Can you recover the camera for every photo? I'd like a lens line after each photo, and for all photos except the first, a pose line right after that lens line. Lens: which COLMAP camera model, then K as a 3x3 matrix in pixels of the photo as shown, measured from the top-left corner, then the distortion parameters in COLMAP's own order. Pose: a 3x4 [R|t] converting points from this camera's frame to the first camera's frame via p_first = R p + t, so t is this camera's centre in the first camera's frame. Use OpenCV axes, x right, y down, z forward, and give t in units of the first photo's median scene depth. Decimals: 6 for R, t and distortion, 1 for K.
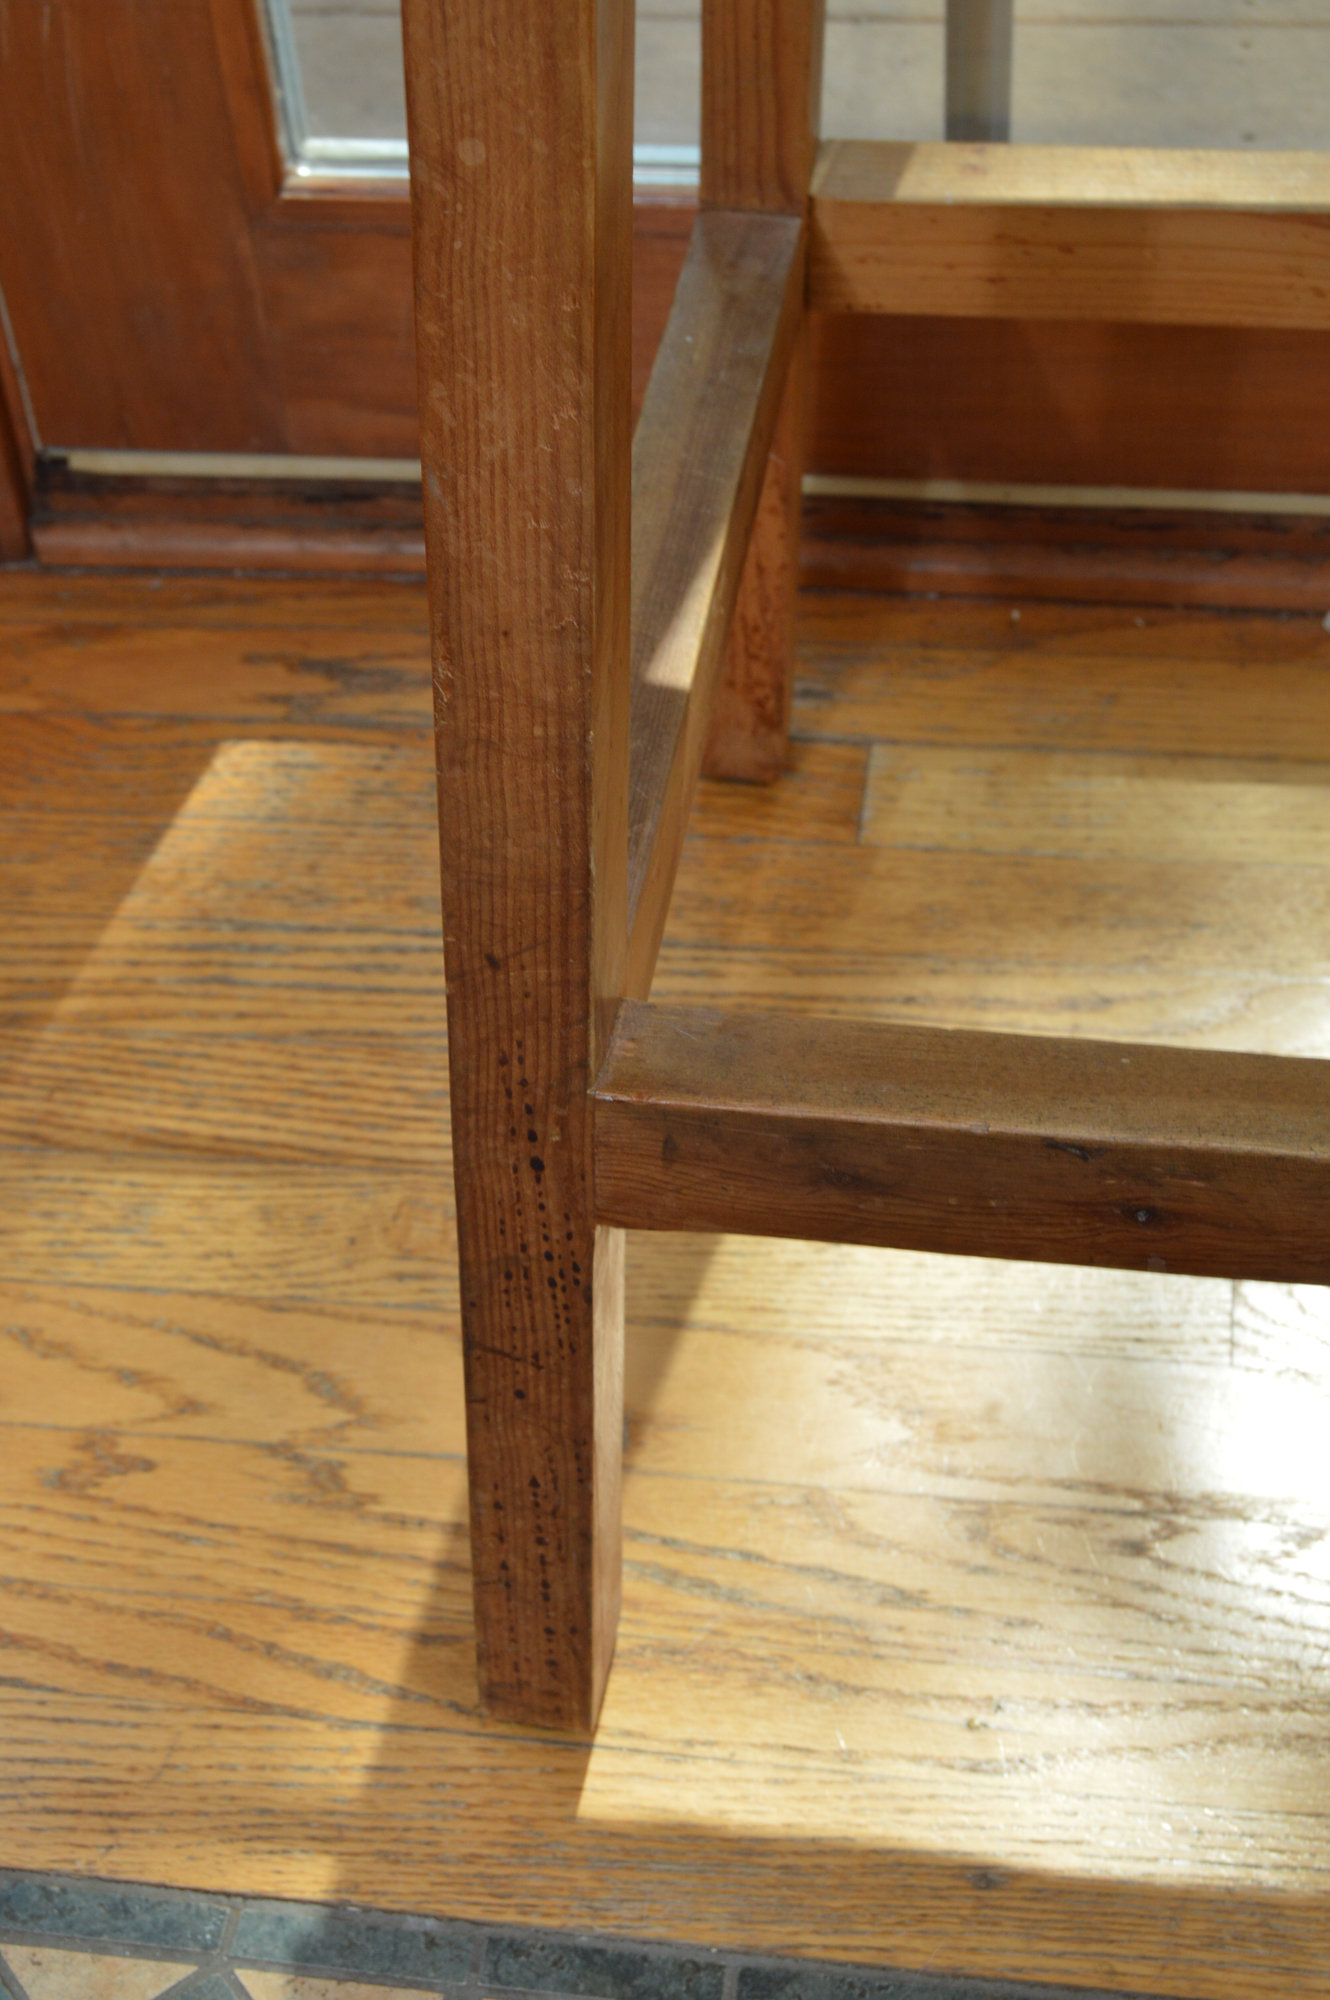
lens RADIAL K [[2941.1, 0, 677.4], [0, 2941.1, 996.9], [0, 0, 1]] dist [-0.057200, 0.000000]
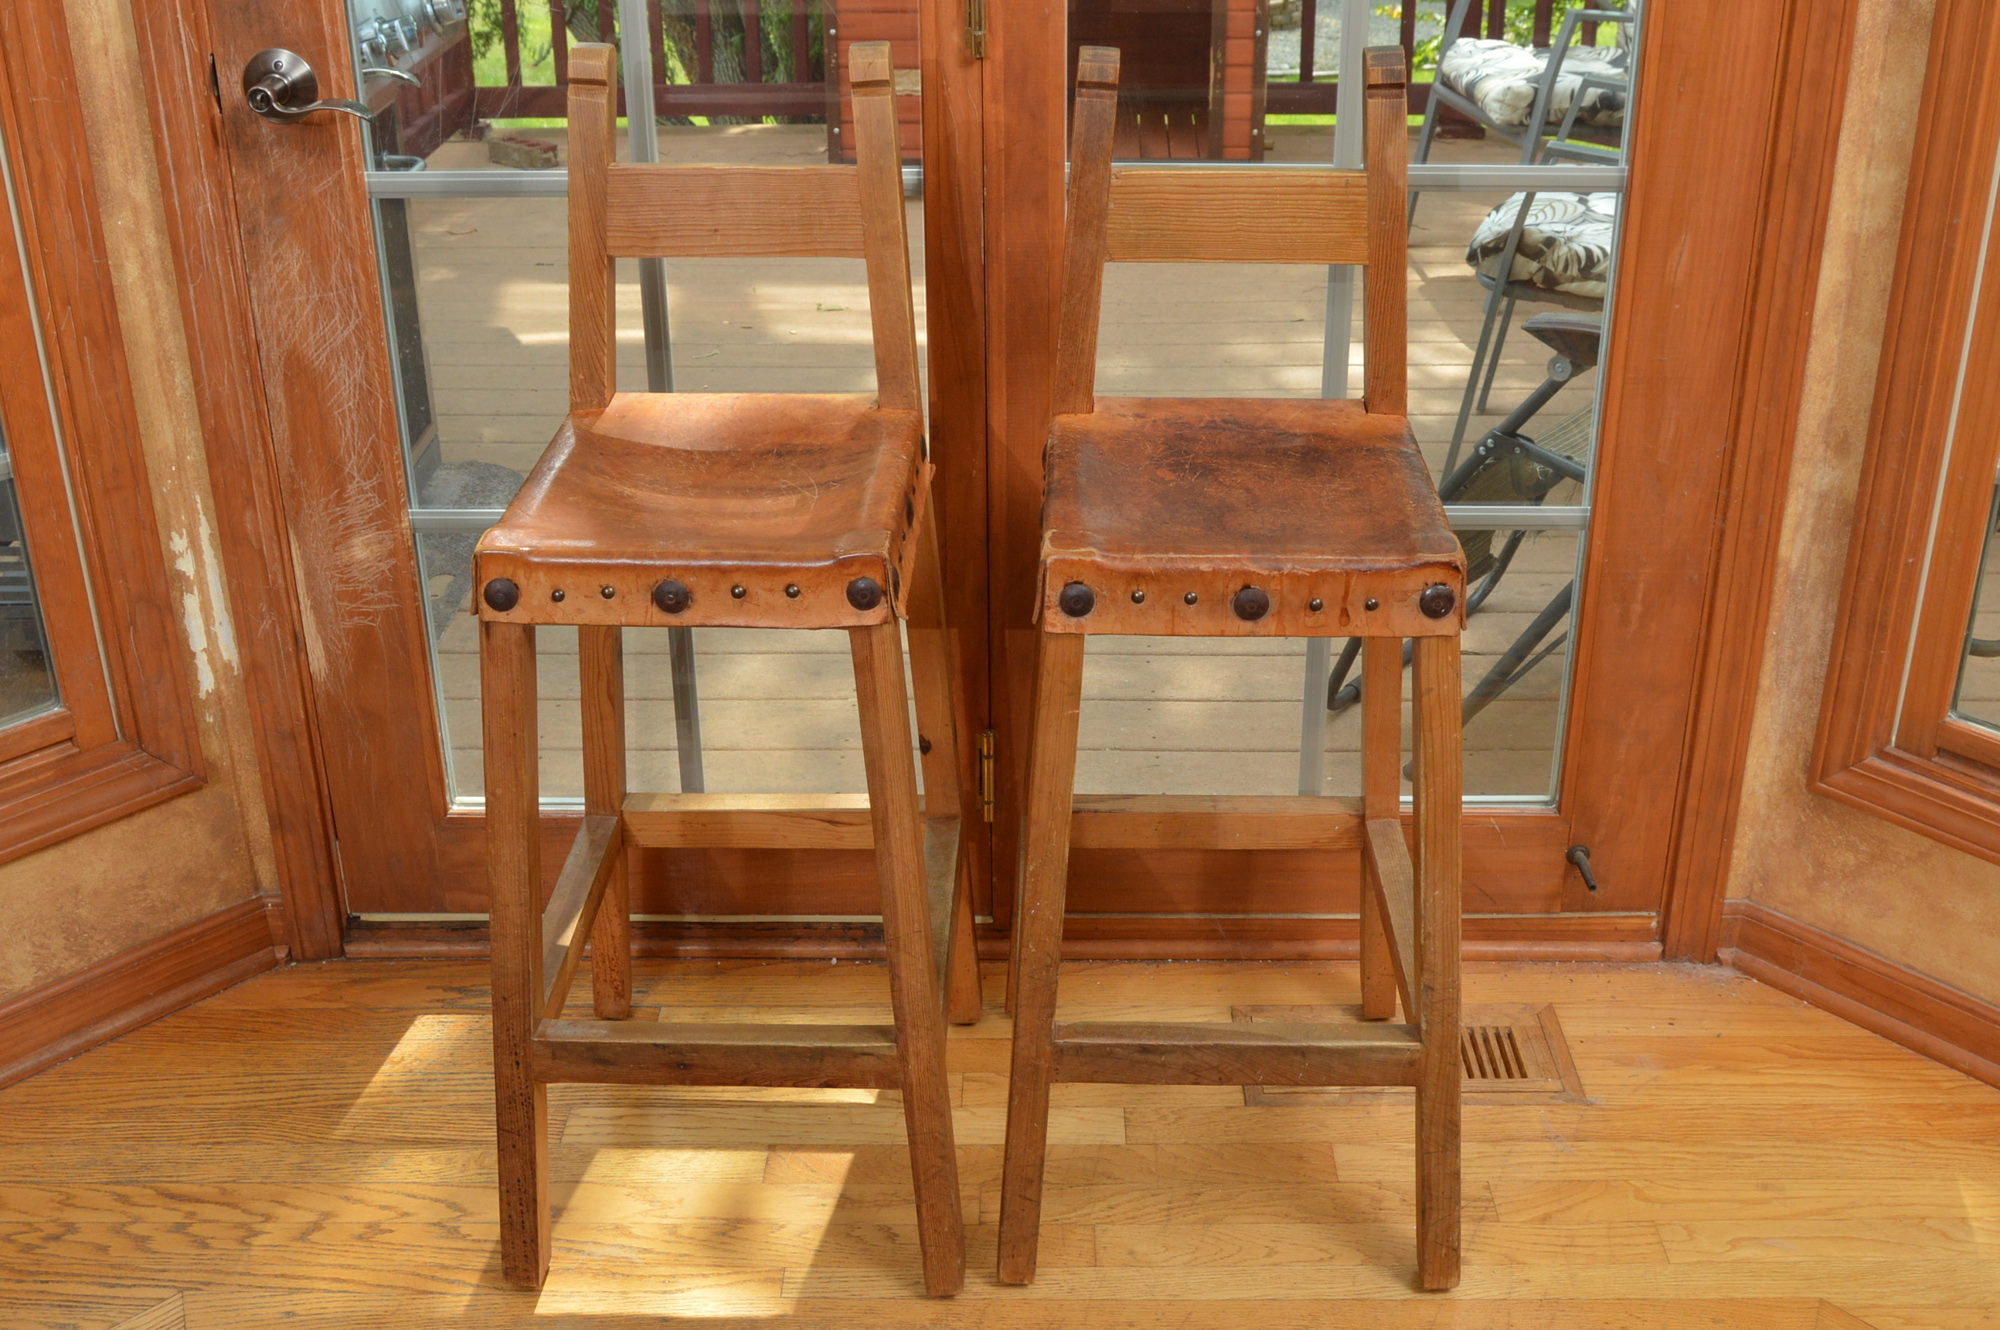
lens RADIAL K [[2149.0, 0, 1041.8], [0, 2149.0, 646.9], [0, 0, 1]] dist [-0.081769, 0.000000]
pose [[0.988283, -0.007097, 0.152467, 0.136400], [0.060670, 0.934881, -0.349739, 0.376639], [-0.140056, 0.354891, 0.924358, -1.194583]]
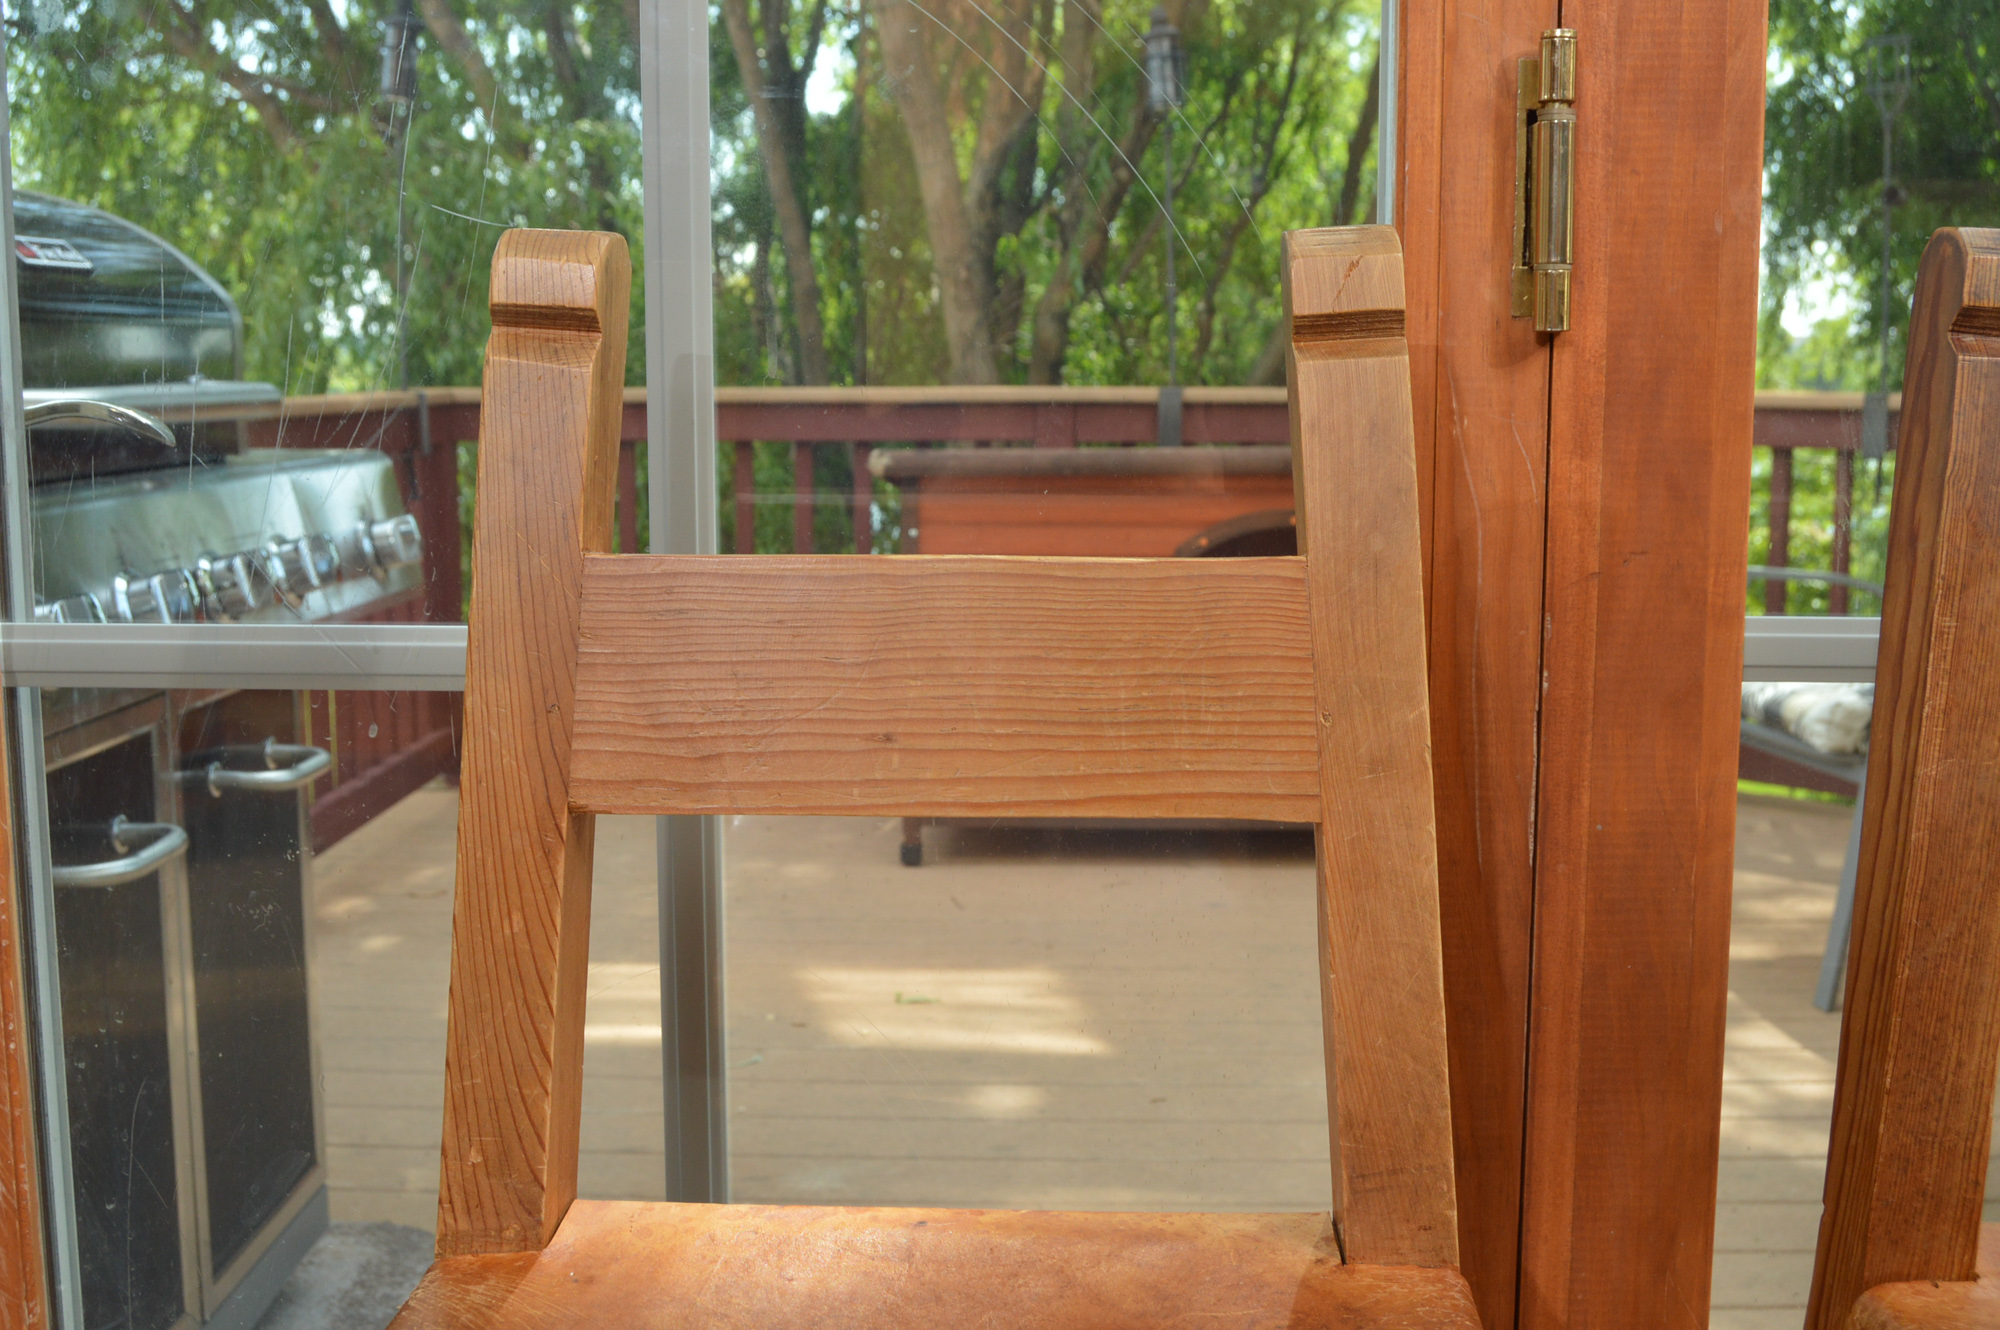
lens RADIAL K [[2172.2, 0, 1012.6], [0, 2172.2, 669.7], [0, 0, 1]] dist [-0.071181, 0.000000]
pose [[0.991068, 0.044455, 0.125728, 0.095367], [0.043632, 0.782818, -0.620719, -0.260741], [-0.126016, 0.620661, 0.773886, -0.047458]]
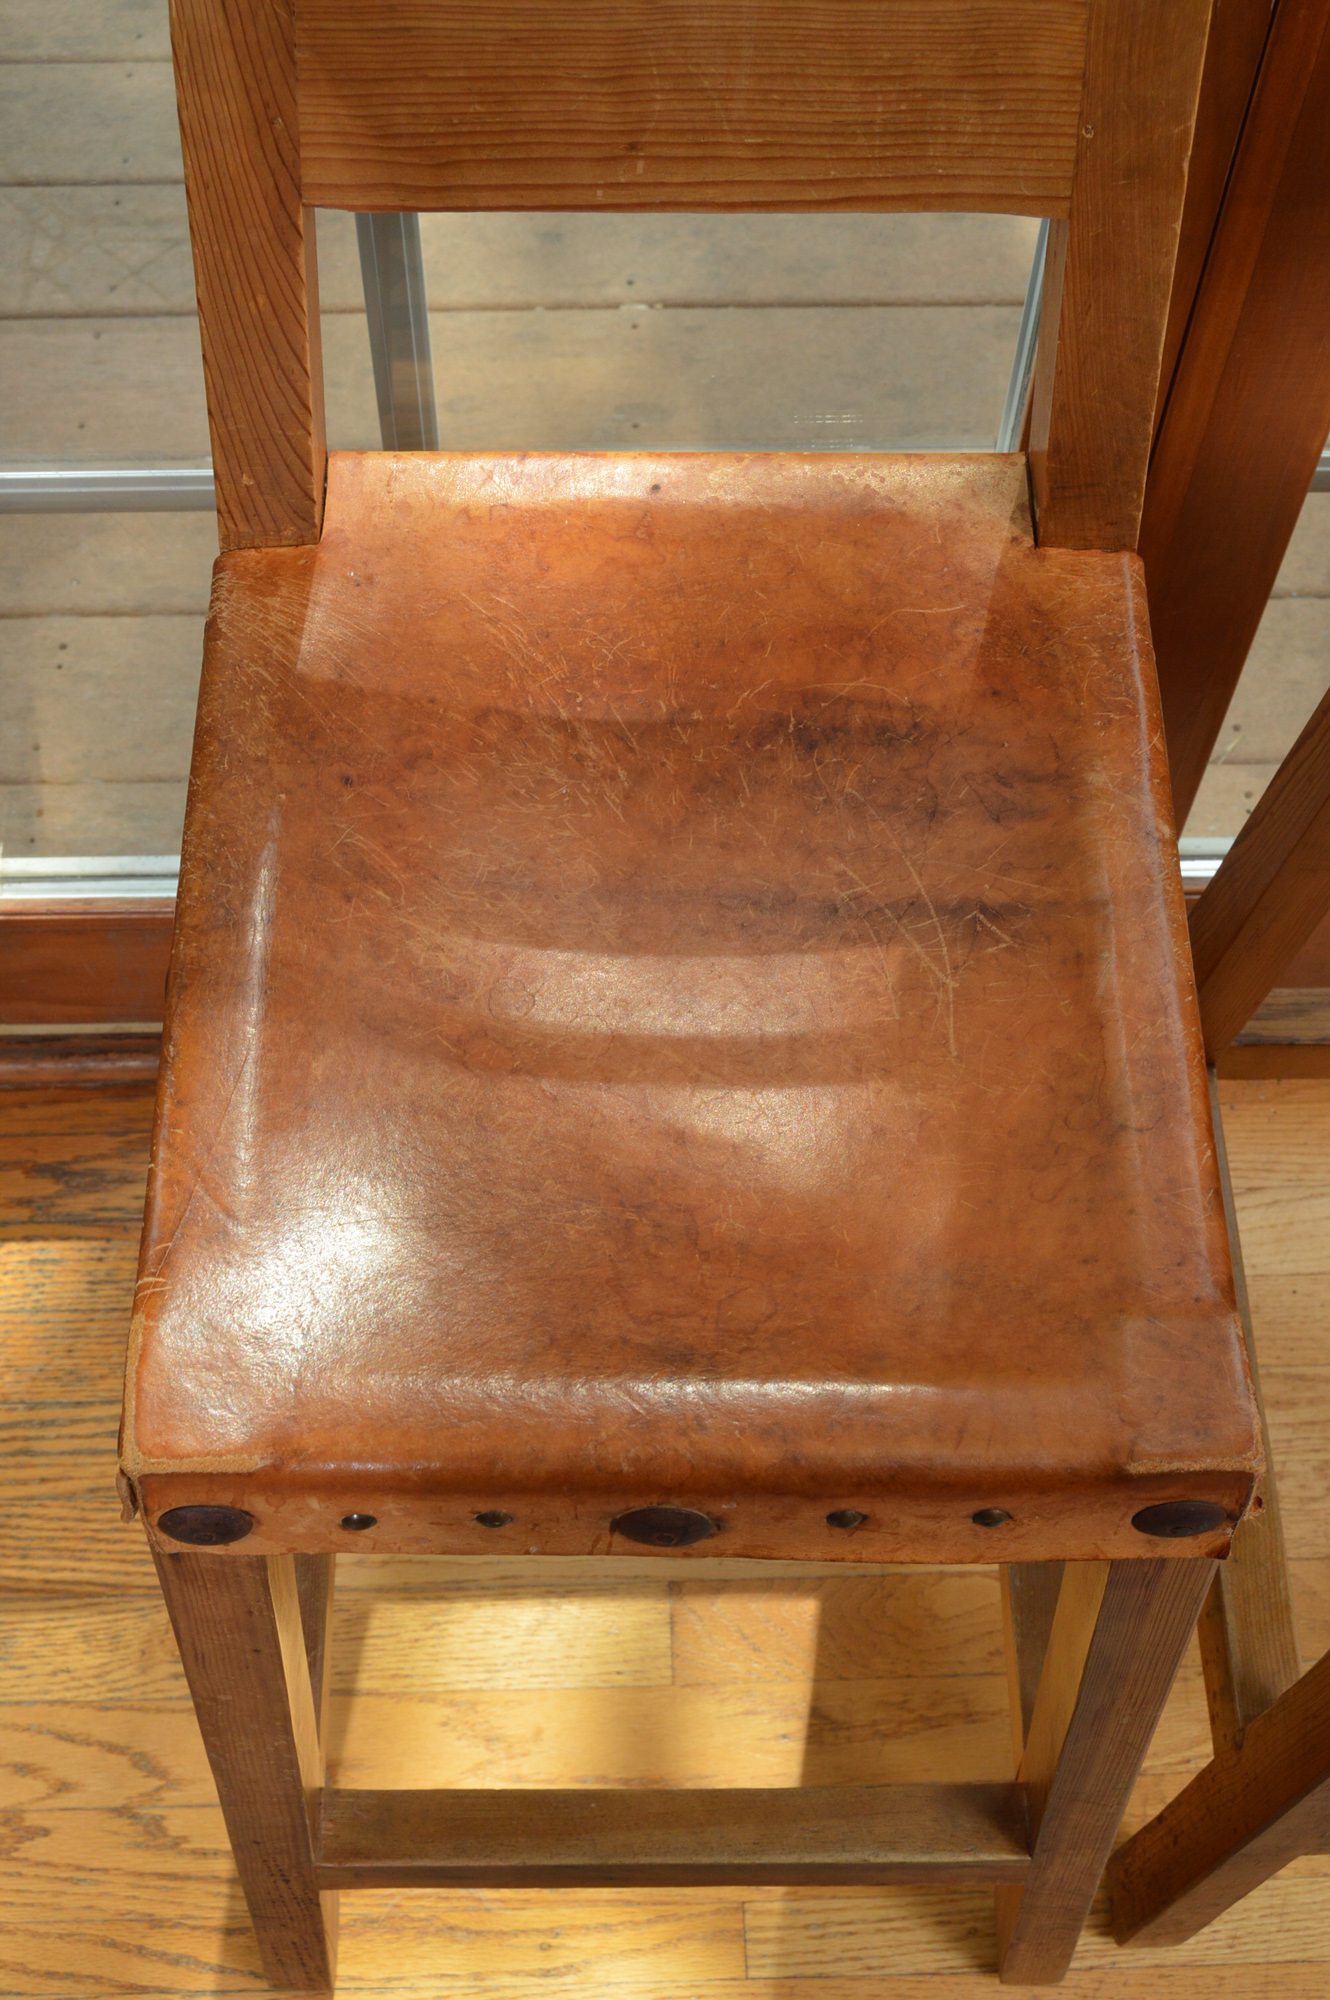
lens RADIAL K [[2430.3, 0, 660.1], [0, 2430.3, 1010.1], [0, 0, 1]] dist [-0.048699, 0.000000]
pose [[0.982707, -0.113042, 0.146658, 0.016212], [0.072943, 0.964315, 0.254509, -0.596319], [-0.170195, -0.239410, 0.955885, -0.259056]]
